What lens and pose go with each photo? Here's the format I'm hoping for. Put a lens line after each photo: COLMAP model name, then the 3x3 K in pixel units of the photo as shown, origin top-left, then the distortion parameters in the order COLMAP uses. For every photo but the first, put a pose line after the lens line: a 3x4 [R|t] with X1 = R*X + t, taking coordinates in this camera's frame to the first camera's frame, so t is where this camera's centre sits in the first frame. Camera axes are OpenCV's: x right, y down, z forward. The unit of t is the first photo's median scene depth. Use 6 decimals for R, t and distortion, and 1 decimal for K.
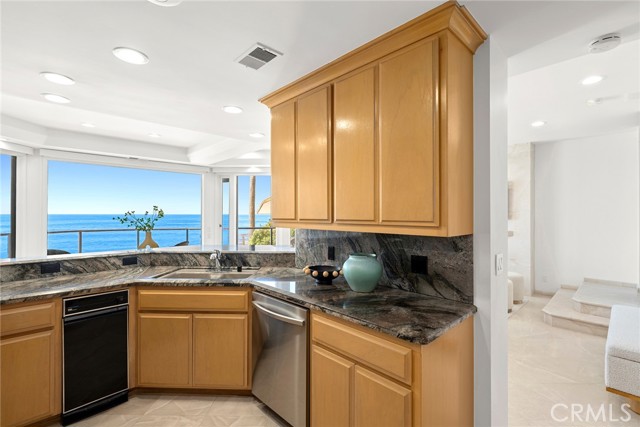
lens RADIAL K [[290.3, 0, 319.5], [0, 290.3, 216.3], [0, 0, 1]] dist [0.000288, 0.000031]
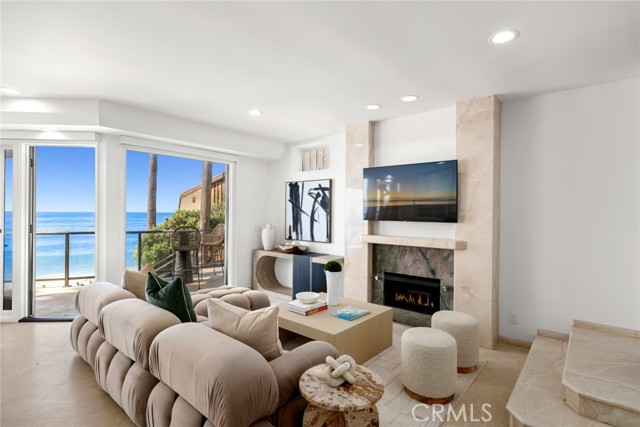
lens RADIAL K [[317.3, 0, 322.7], [0, 317.3, 216.9], [0, 0, 1]] dist [0.001667, -0.000215]
pose [[0.993491, 0.005183, 0.113791, 0.289672], [-0.005921, 0.999964, 0.006144, -0.003603], [-0.113755, -0.006778, 0.993486, 0.370402]]
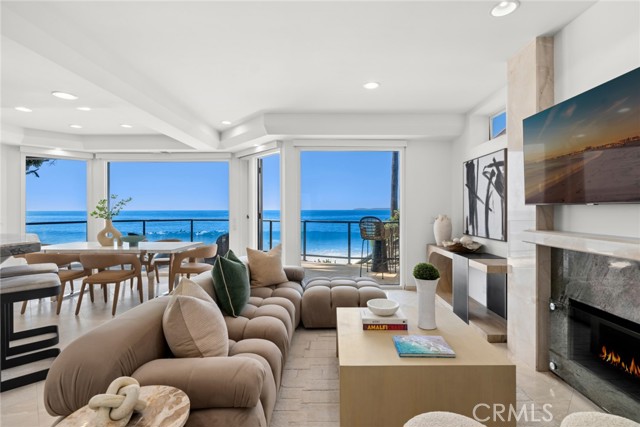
lens RADIAL K [[300.9, 0, 330.5], [0, 300.9, 213.0], [0, 0, 1]] dist [0.001586, 0.000059]
pose [[0.732140, 0.003550, -0.681145, 0.592721], [0.001035, 0.999979, 0.006324, 0.018253], [0.681153, -0.005335, 0.732121, 0.628640]]
